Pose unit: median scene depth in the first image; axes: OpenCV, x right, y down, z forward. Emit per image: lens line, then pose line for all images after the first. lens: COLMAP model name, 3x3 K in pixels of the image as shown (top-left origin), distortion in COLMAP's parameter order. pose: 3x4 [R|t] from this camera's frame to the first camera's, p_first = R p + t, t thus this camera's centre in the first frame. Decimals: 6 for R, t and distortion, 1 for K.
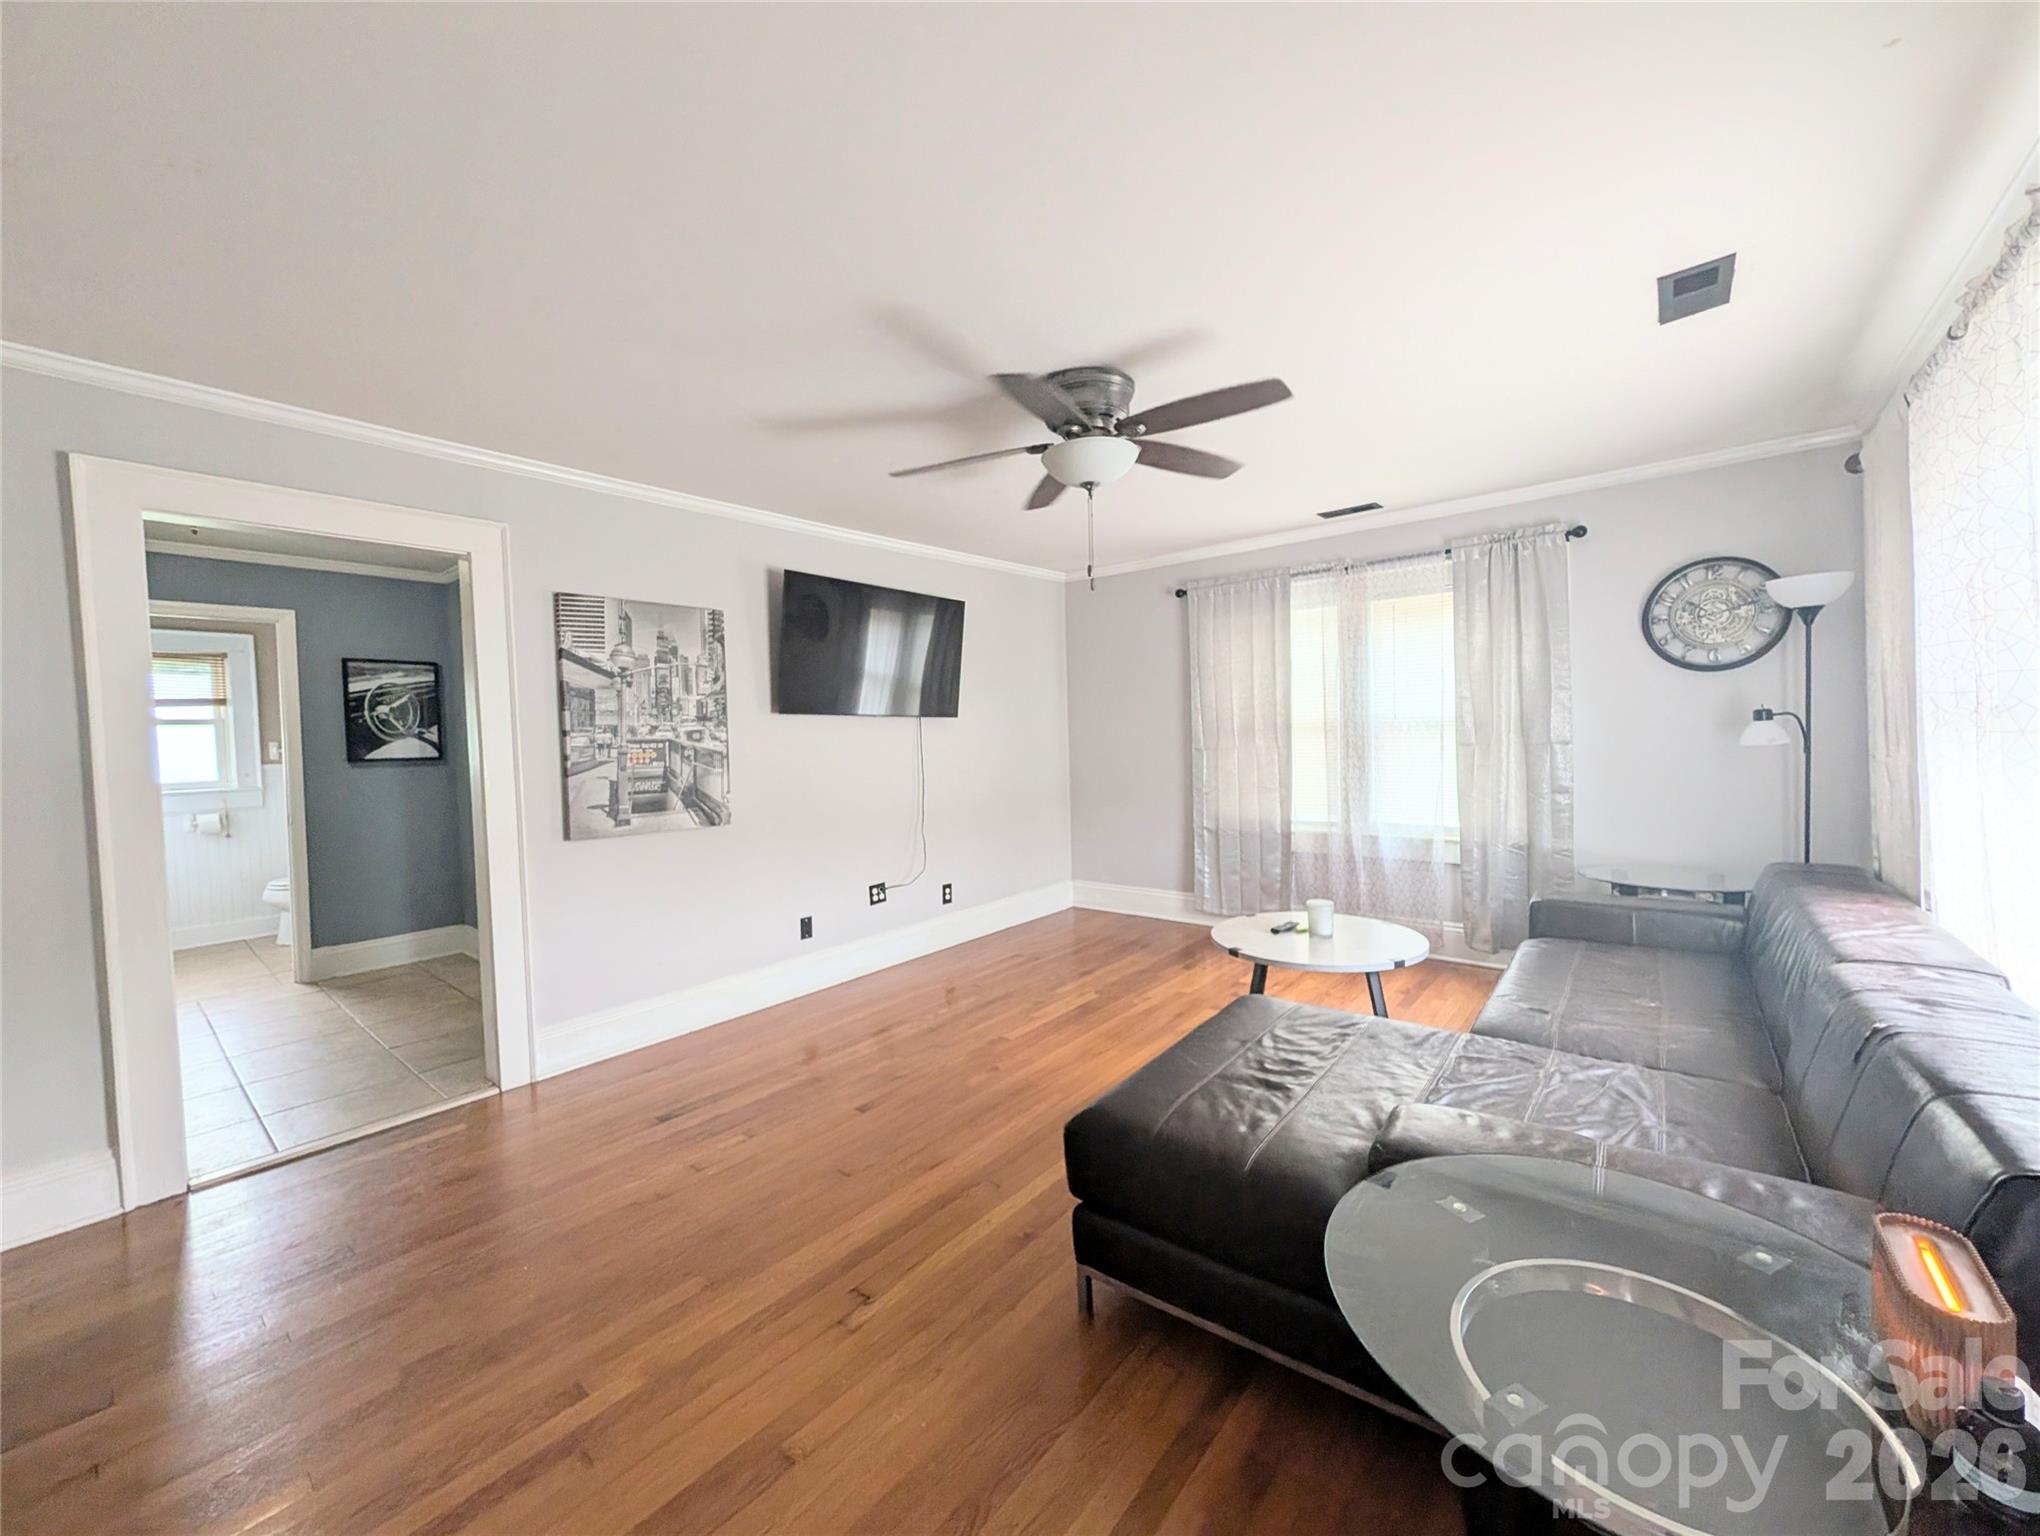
lens RADIAL K [[785.7, 0, 1020.1], [0, 785.7, 768.6], [0, 0, 1]] dist [0.000515, -0.000048]
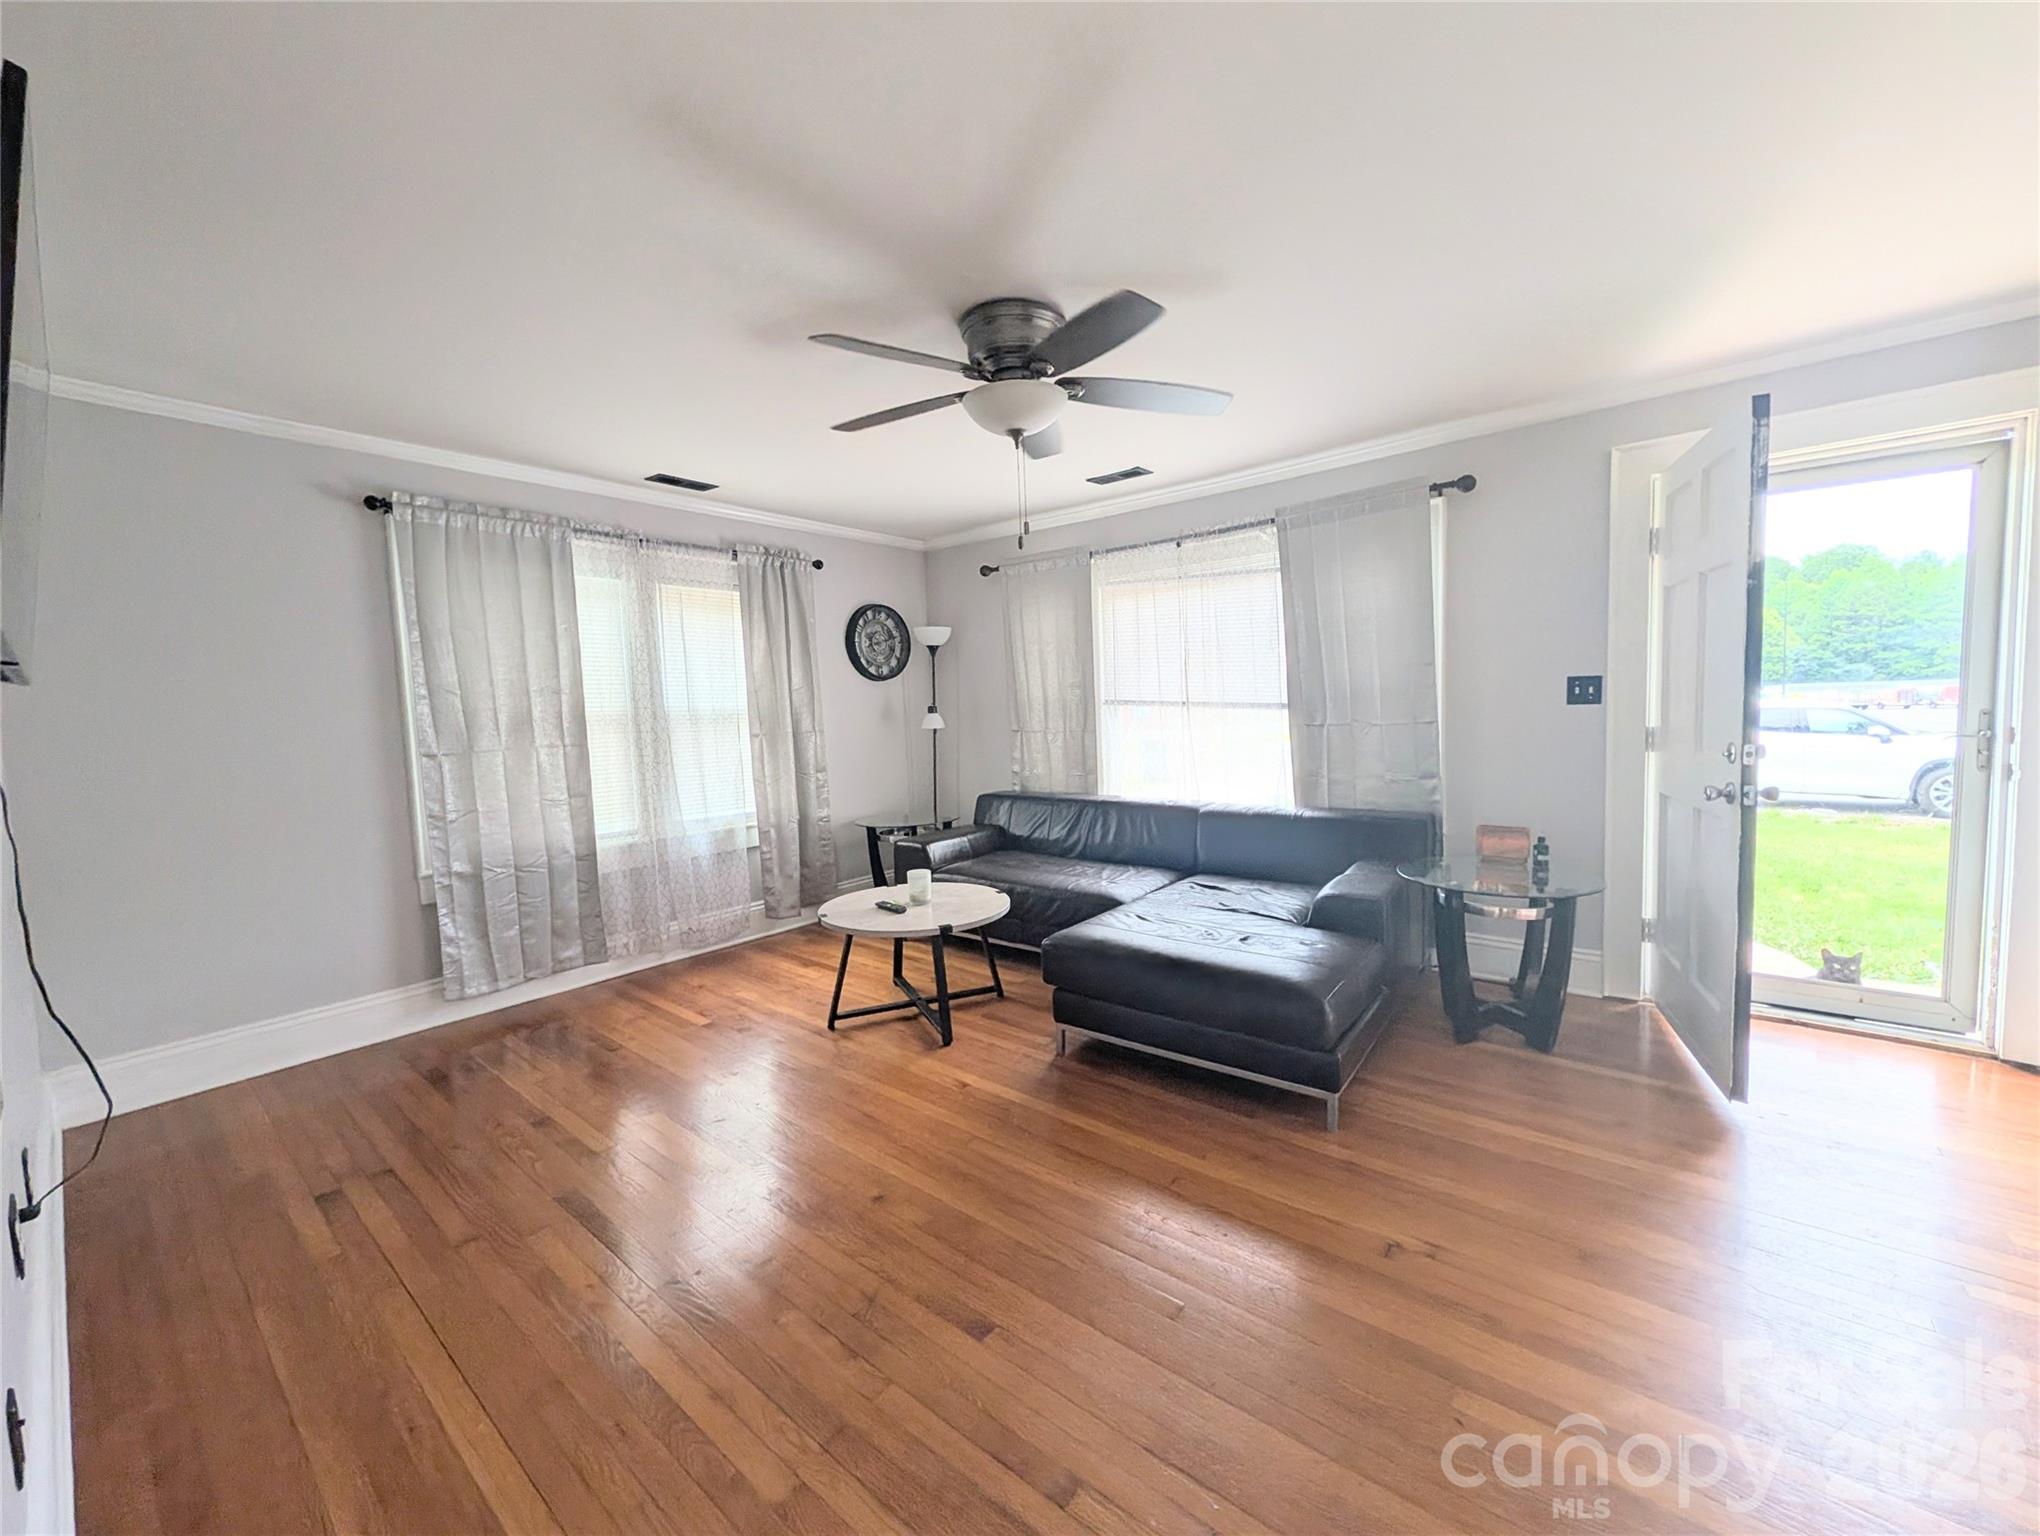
lens RADIAL K [[785.7, 0, 1019.2], [0, 785.7, 767.1], [0, 0, 1]] dist [0.000515, -0.000048]
pose [[-0.009288, -0.046388, 0.998880, -0.500721], [0.079966, 0.995690, 0.046984, -0.008381], [-0.996754, 0.080313, -0.005538, 0.615540]]
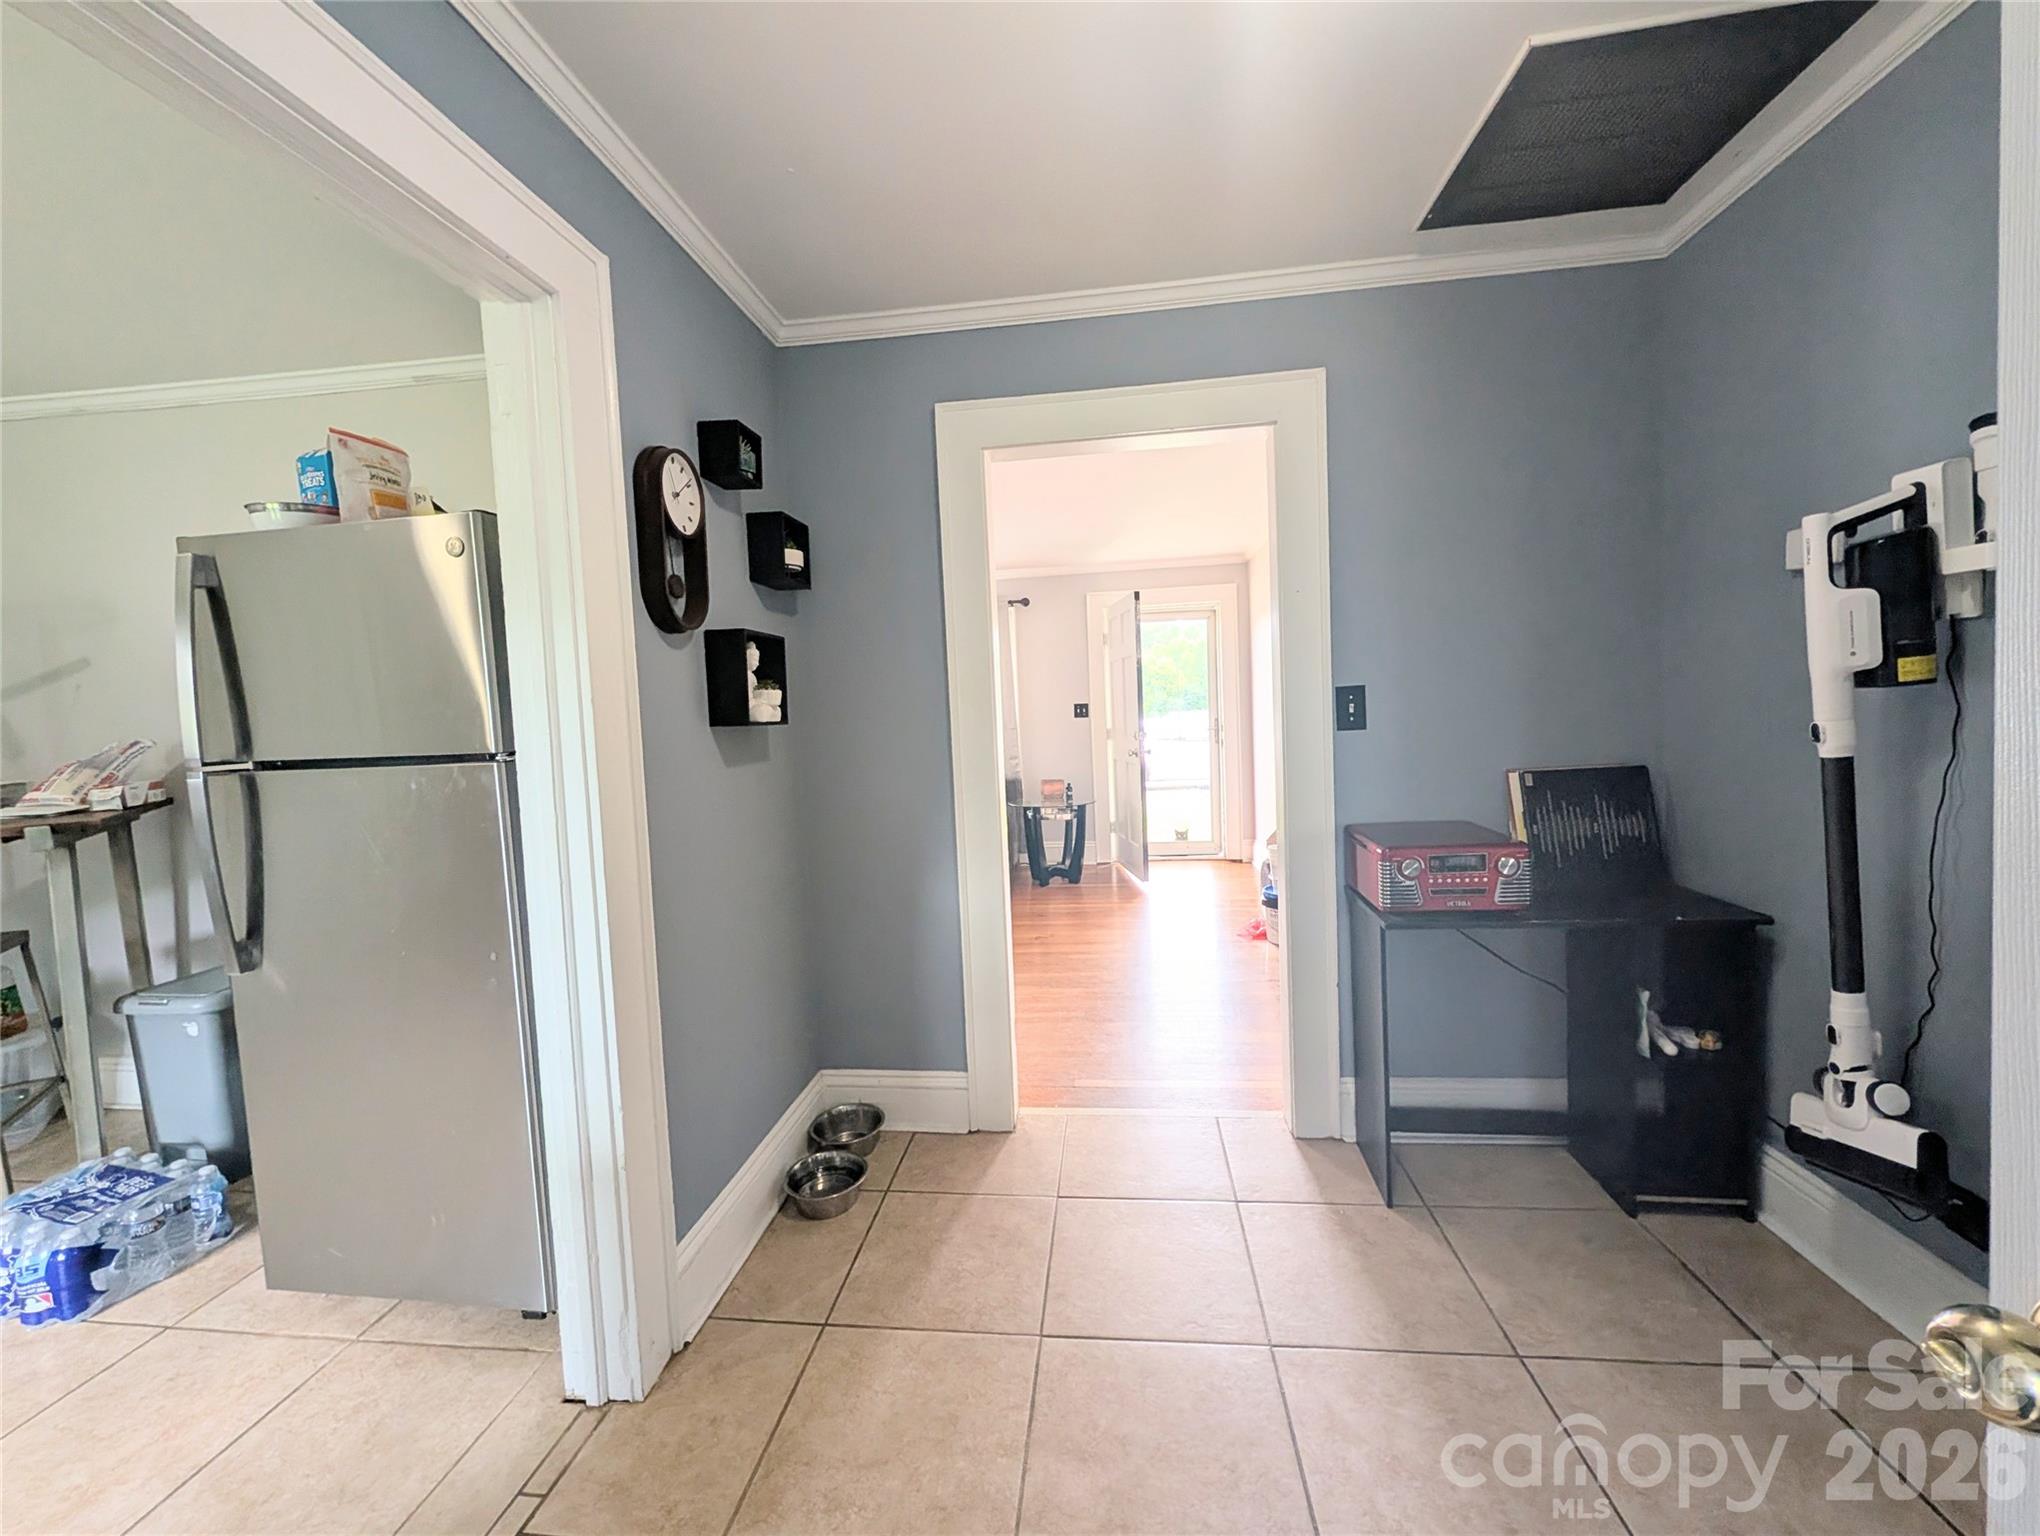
lens RADIAL K [[785.7, 0, 1015.1], [0, 785.7, 751.9], [0, 0, 1]] dist [0.000515, -0.000048]
pose [[-0.529233, 0.002291, 0.848473, -0.543408], [0.095067, 0.993860, 0.056614, -0.009639], [-0.843134, 0.110624, -0.526201, 0.648857]]
